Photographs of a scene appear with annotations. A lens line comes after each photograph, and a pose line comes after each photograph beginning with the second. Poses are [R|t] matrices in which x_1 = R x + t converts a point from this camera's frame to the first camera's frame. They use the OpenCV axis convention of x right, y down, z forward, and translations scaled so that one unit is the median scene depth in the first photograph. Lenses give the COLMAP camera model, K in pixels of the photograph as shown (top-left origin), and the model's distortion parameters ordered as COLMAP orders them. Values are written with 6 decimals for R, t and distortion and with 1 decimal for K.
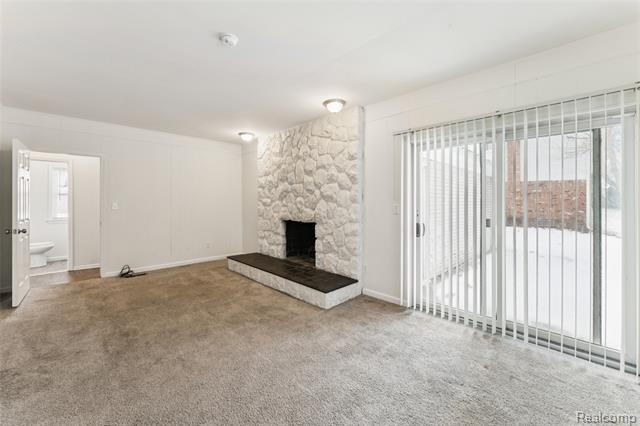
lens RADIAL K [[261.1, 0, 319.4], [0, 261.1, 199.7], [0, 0, 1]] dist [-0.000407, 0.000036]
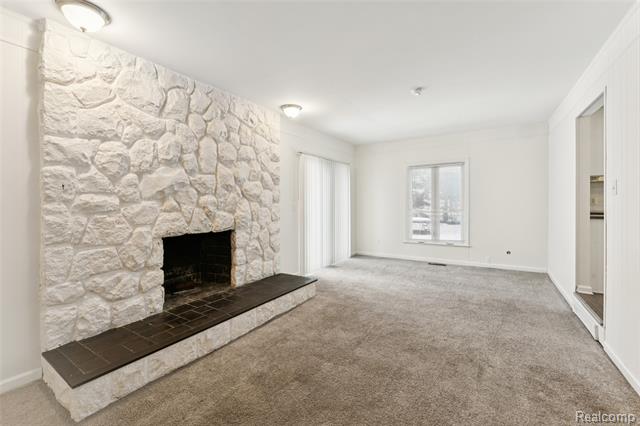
lens RADIAL K [[274.8, 0, 319.6], [0, 274.8, 202.5], [0, 0, 1]] dist [-0.000268, -0.000004]
pose [[-0.231176, -0.002879, 0.972908, -0.828227], [0.001653, 0.999993, 0.003352, 0.006878], [-0.972910, 0.002383, -0.231170, 0.907055]]
